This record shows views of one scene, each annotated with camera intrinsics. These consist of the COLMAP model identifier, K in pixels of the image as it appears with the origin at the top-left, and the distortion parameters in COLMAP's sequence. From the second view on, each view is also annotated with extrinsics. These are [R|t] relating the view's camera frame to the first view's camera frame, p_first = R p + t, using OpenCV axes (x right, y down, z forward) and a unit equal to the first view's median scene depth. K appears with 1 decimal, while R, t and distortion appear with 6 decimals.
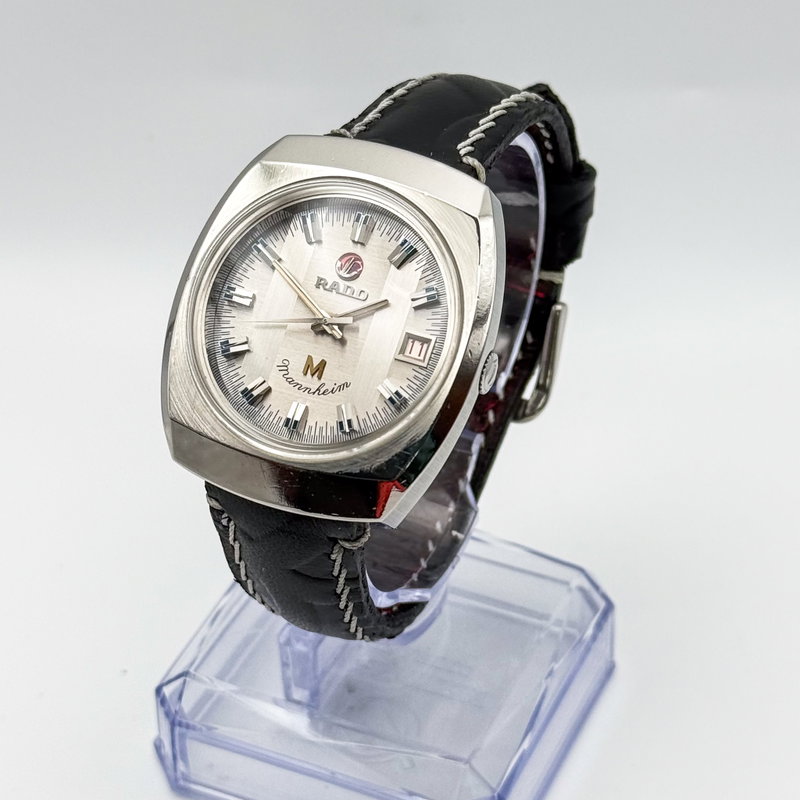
lens RADIAL K [[2366.6, 0, 400.4], [0, 2366.6, 430.5], [0, 0, 1]] dist [0.096447, 1.634266]
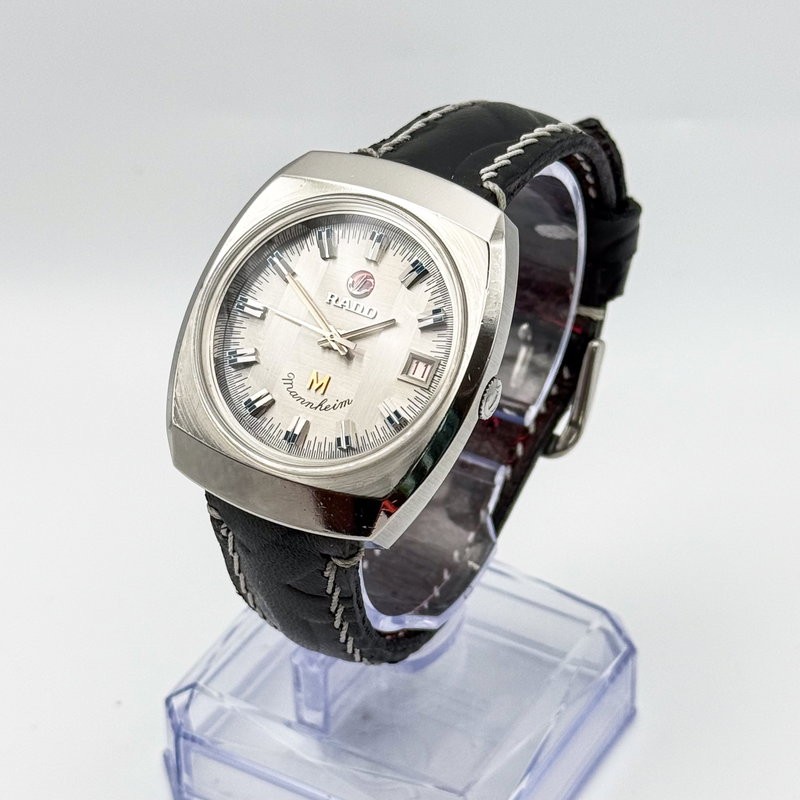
lens RADIAL K [[2366.6, 0, 400.4], [0, 2366.6, 430.5], [0, 0, 1]] dist [0.096447, 1.634266]
pose [[0.994826, 0.063161, -0.079578, 0.075038], [-0.065081, 0.997643, -0.021761, 0.012344], [0.078016, 0.026827, 0.996591, 0.008973]]
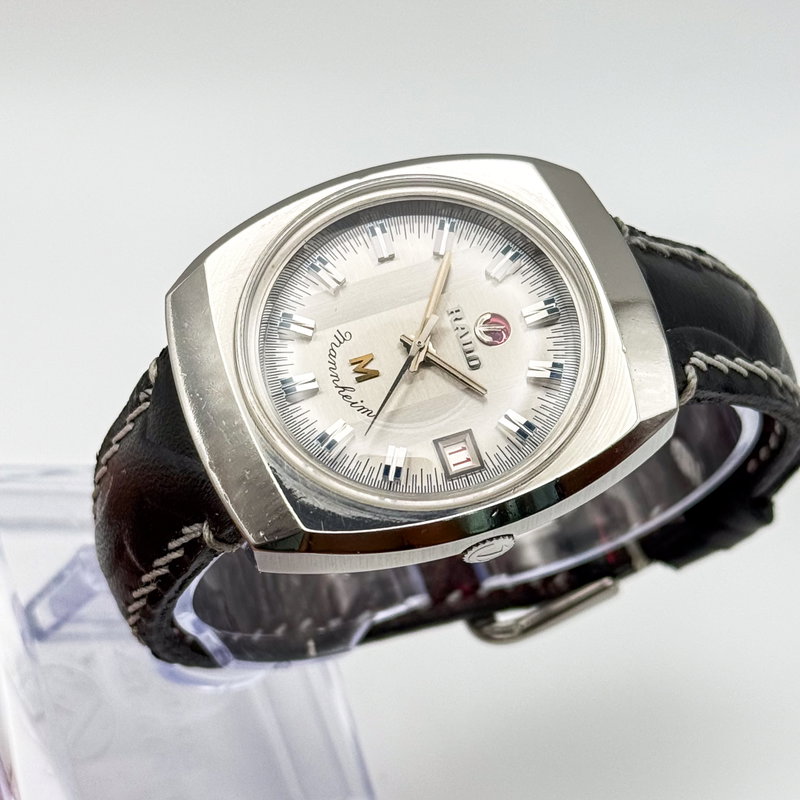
lens RADIAL K [[2366.6, 0, 400.4], [0, 2366.6, 430.5], [0, 0, 1]] dist [0.096447, 1.634266]
pose [[0.593280, 0.802888, -0.058231, 0.032122], [-0.804934, 0.592582, -0.030473, -0.000014], [0.010040, 0.064951, 0.997838, 0.202537]]
